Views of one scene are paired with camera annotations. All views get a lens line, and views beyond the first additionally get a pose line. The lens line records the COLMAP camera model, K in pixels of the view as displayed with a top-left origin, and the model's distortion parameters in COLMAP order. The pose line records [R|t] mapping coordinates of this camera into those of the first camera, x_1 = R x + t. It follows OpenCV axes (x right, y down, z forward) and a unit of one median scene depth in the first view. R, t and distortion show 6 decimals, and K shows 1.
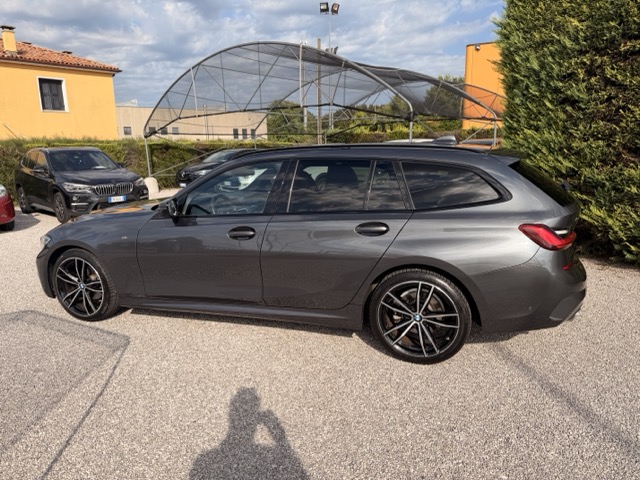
lens RADIAL K [[445.5, 0, 321.1], [0, 445.5, 237.6], [0, 0, 1]] dist [0.060029, -0.057582]
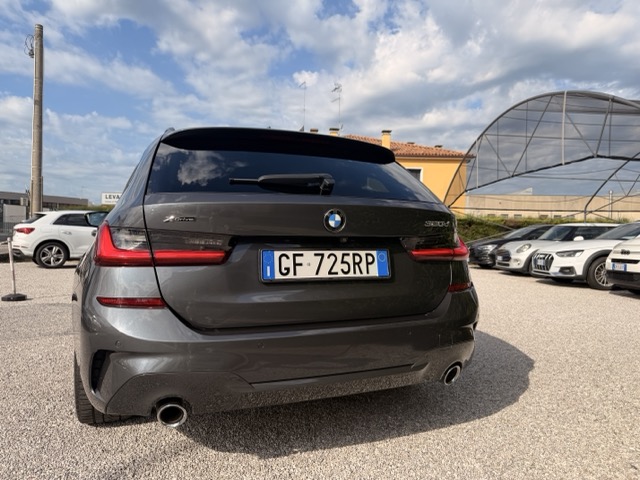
lens RADIAL K [[453.2, 0, 320.0], [0, 453.2, 240.0], [0, 0, 1]] dist [0.037628, -0.068616]
pose [[0.662423, 0.041528, -0.747978, 0.140939], [-0.183245, 0.977113, -0.108035, 0.000817], [0.726373, 0.208628, 0.654872, 0.100156]]
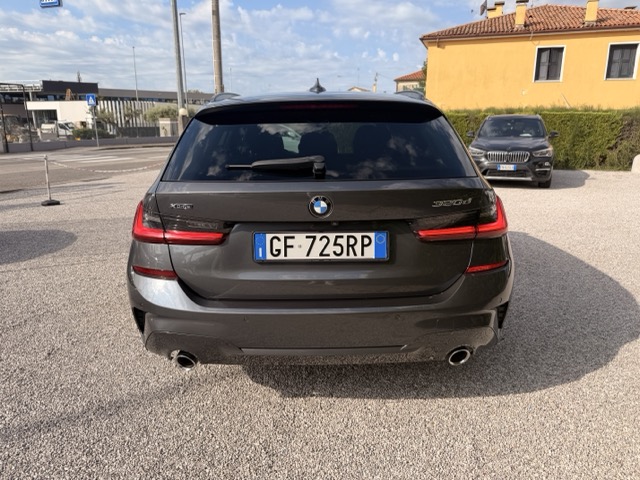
lens RADIAL K [[453.5, 0, 320.0], [0, 453.5, 240.0], [0, 0, 1]] dist [0.028883, -0.036536]
pose [[0.335356, 0.250981, -0.908045, 0.156698], [-0.196860, 0.961251, 0.192983, -0.020355], [0.921294, 0.114040, 0.371770, 0.122877]]
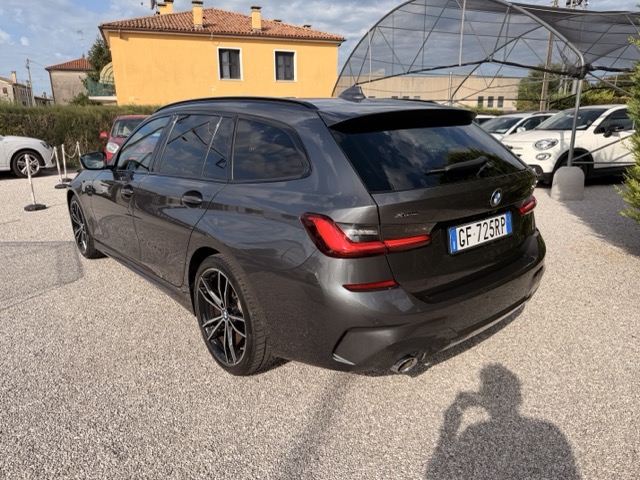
lens RADIAL K [[453.2, 0, 320.0], [0, 453.2, 240.0], [0, 0, 1]] dist [0.037628, -0.068616]
pose [[0.861529, 0.146160, -0.486215, 0.101521], [-0.113443, 0.988871, 0.096252, -0.007383], [0.494873, -0.027767, 0.868522, 0.050491]]
